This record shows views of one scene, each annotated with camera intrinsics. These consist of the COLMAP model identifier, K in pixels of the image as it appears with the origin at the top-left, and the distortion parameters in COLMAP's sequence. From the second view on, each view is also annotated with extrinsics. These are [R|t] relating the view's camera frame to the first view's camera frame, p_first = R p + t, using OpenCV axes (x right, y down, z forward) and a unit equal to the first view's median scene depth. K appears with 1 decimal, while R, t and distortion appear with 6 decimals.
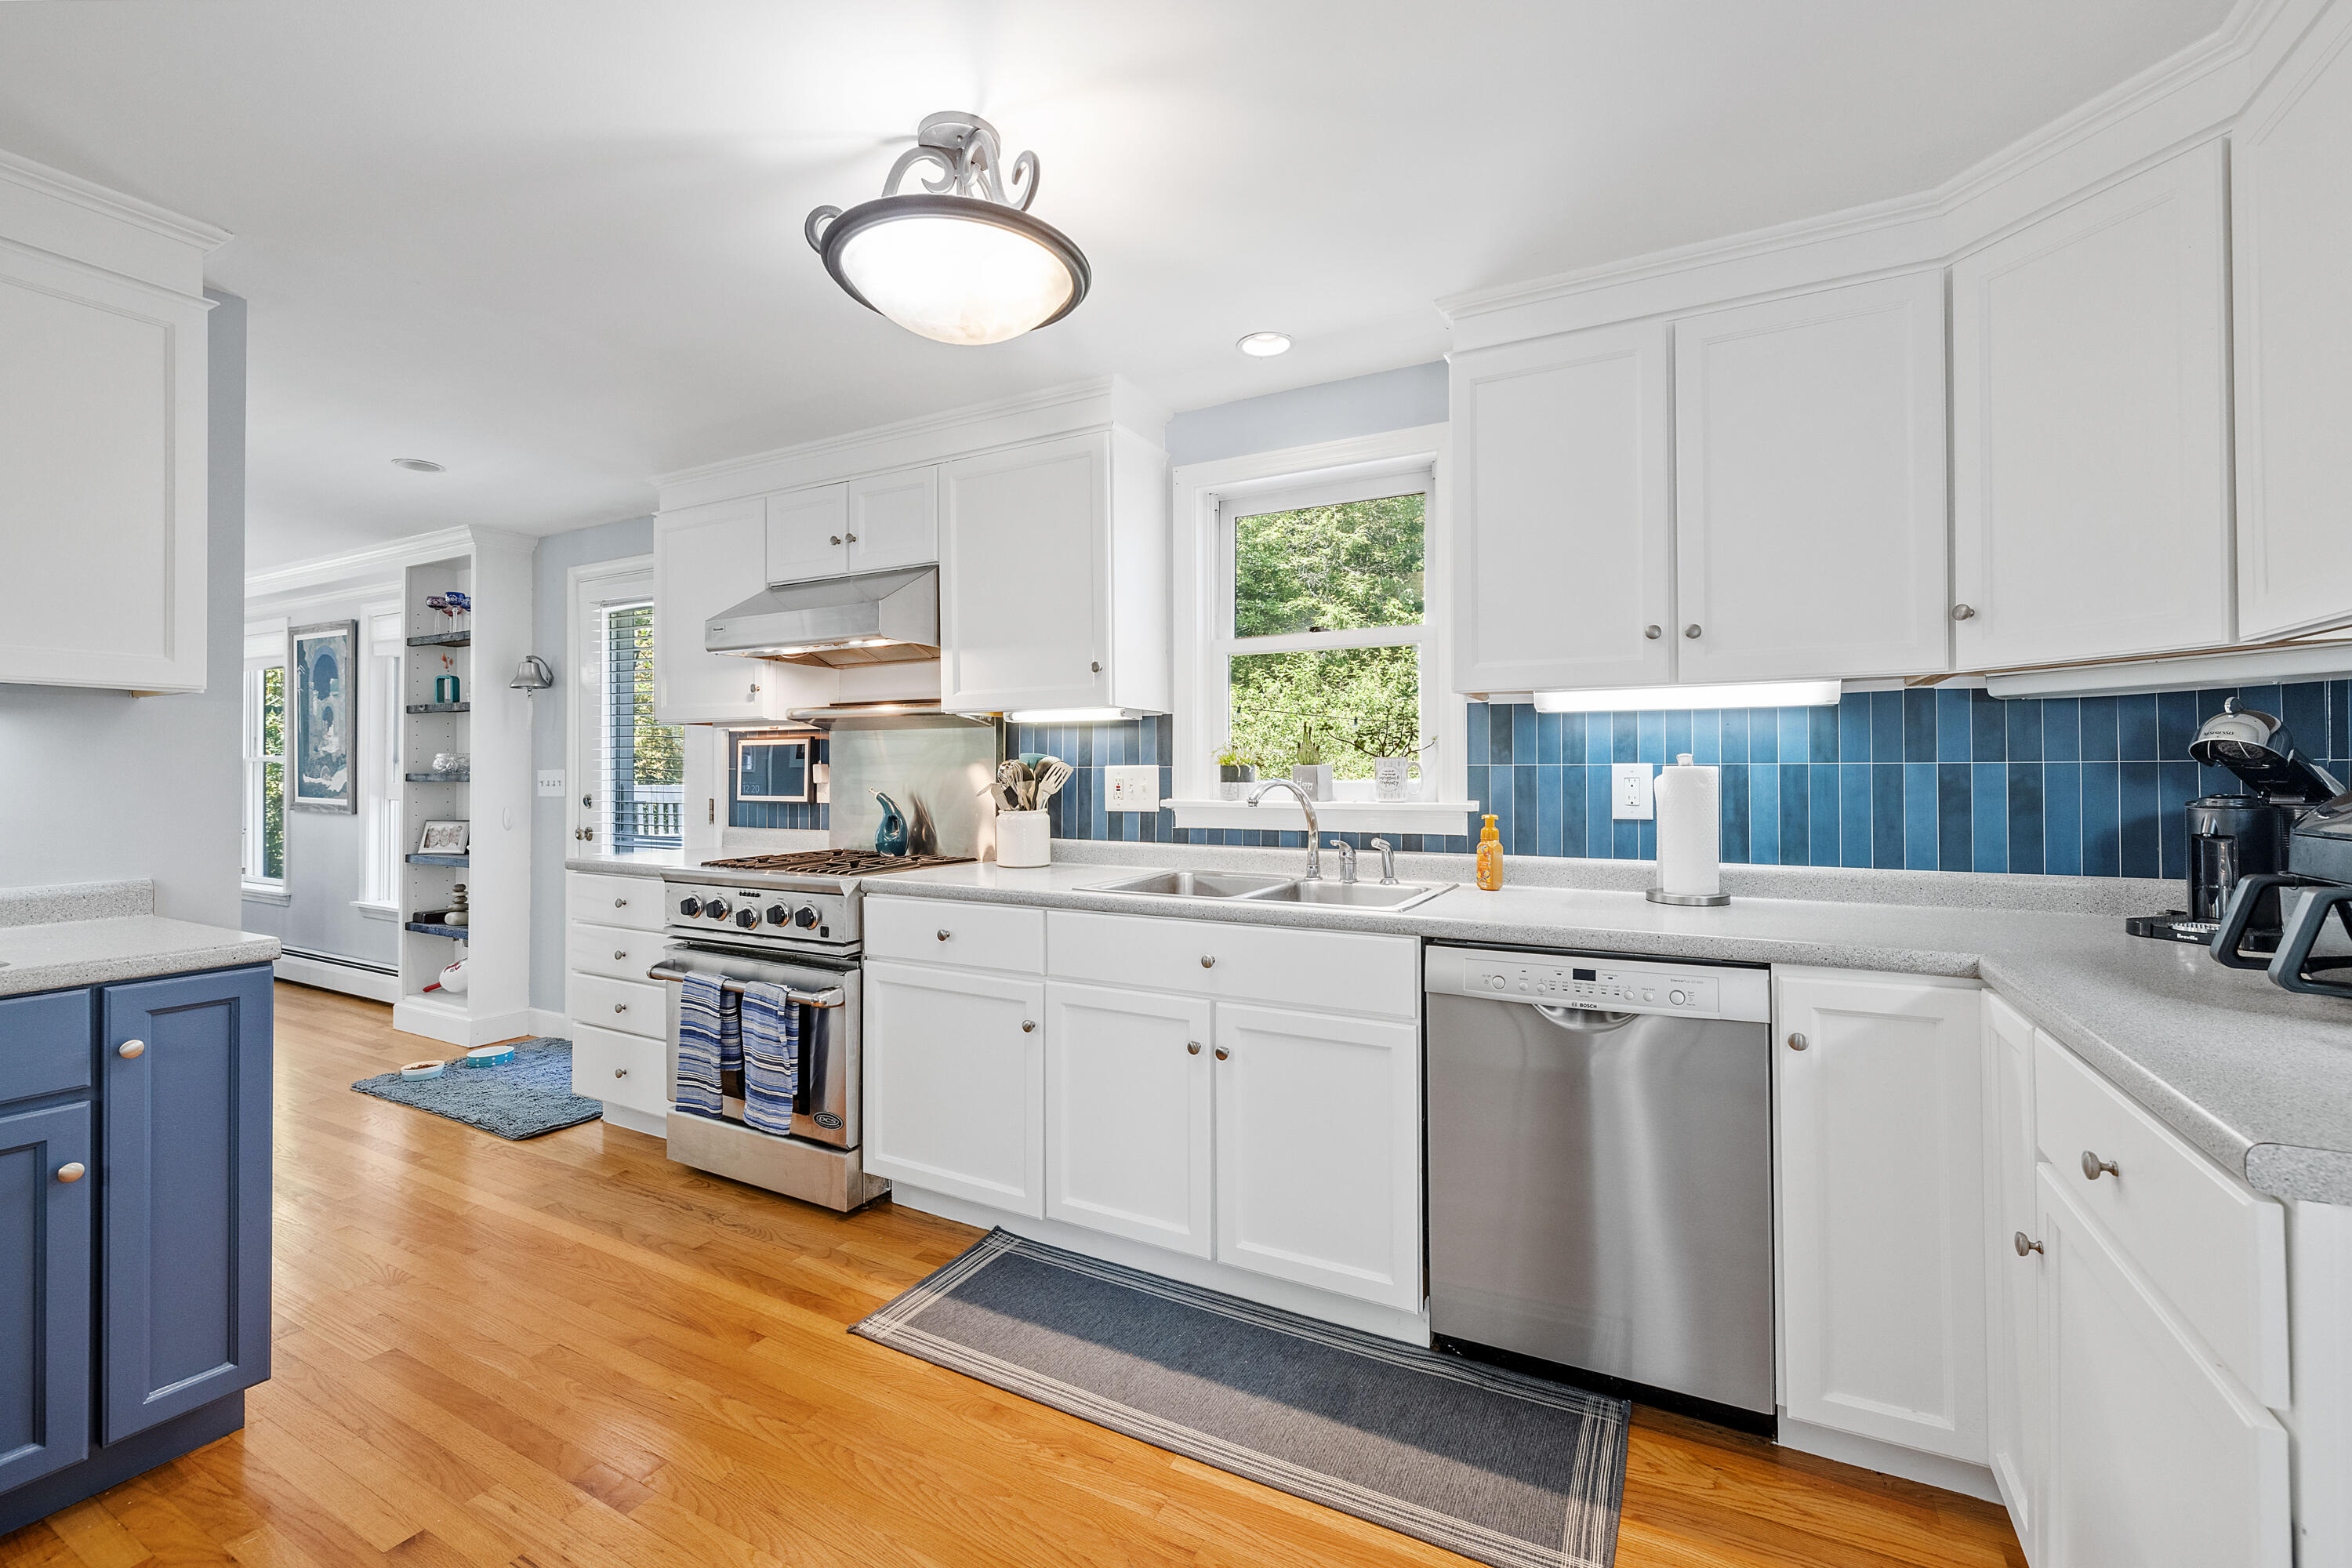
lens RADIAL K [[976.5, 0, 1176.5], [0, 976.5, 767.7], [0, 0, 1]] dist [0.004235, 0.000859]
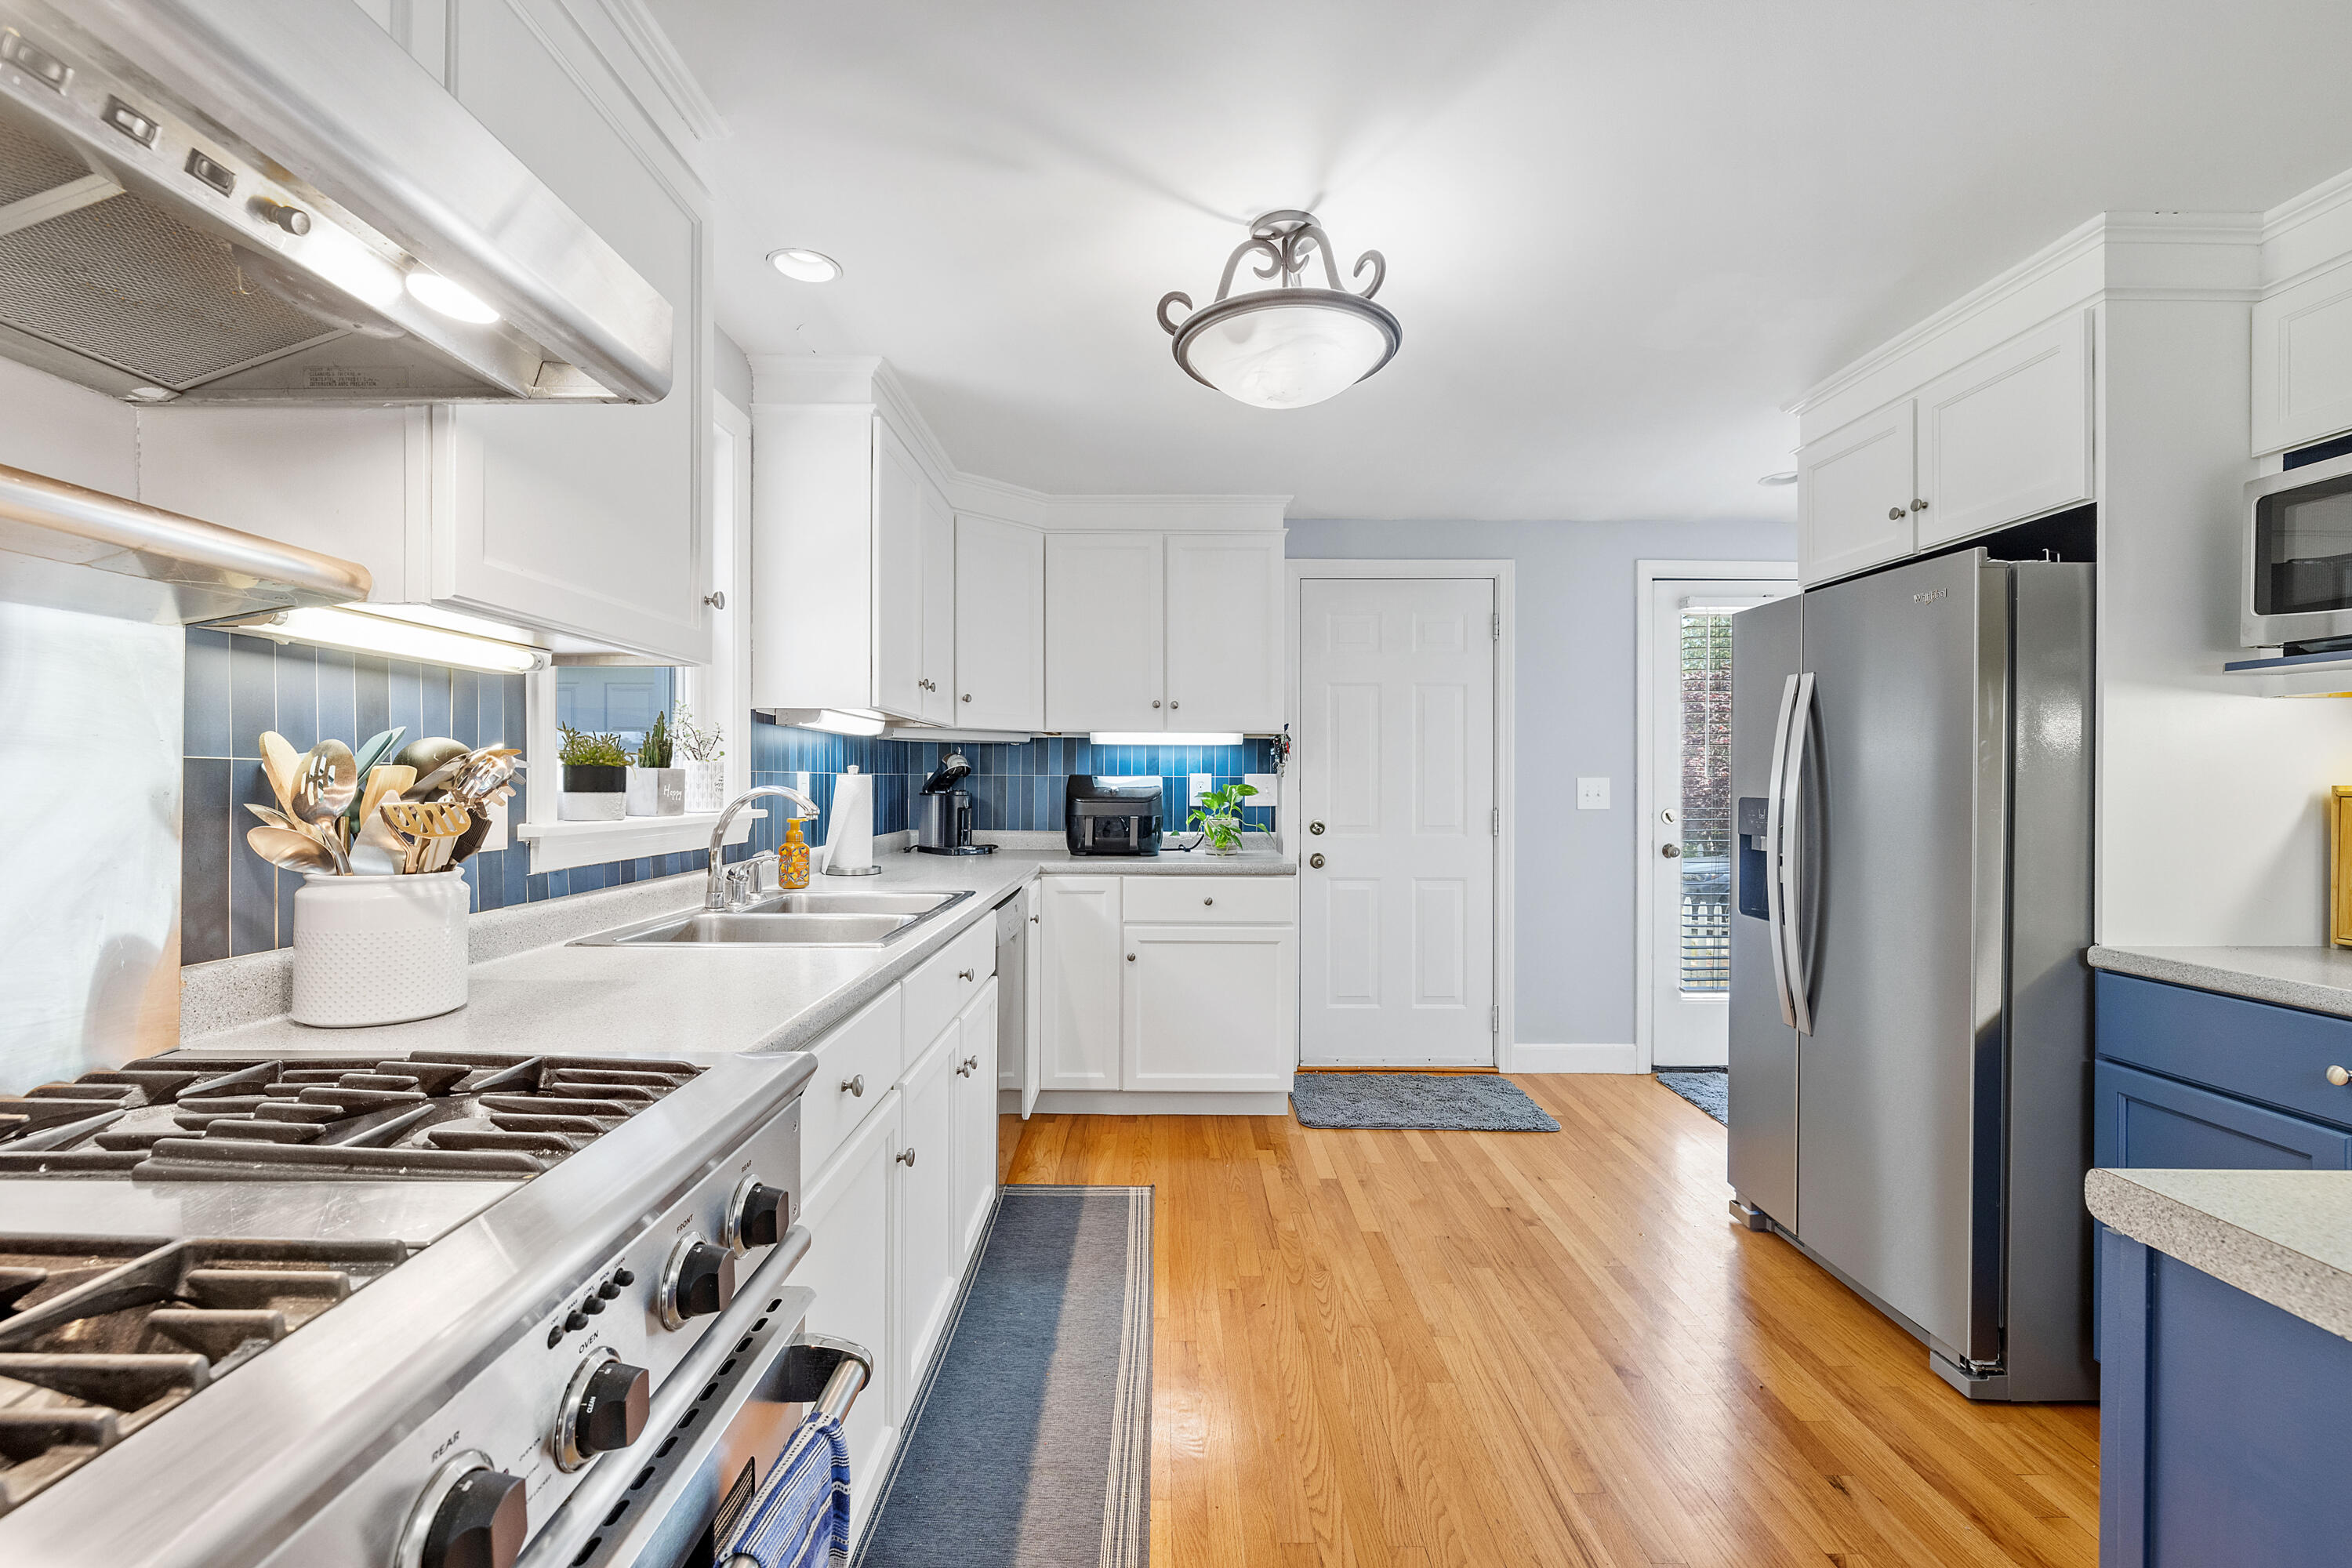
lens RADIAL K [[976.3, 0, 1168.8], [0, 976.3, 785.2], [0, 0, 1]] dist [-0.003473, 0.000554]
pose [[-0.468033, -0.003309, 0.883705, -1.030283], [-0.007071, 0.999975, -0.000001, 0.012847], [-0.883683, -0.006250, -0.468044, 1.448201]]
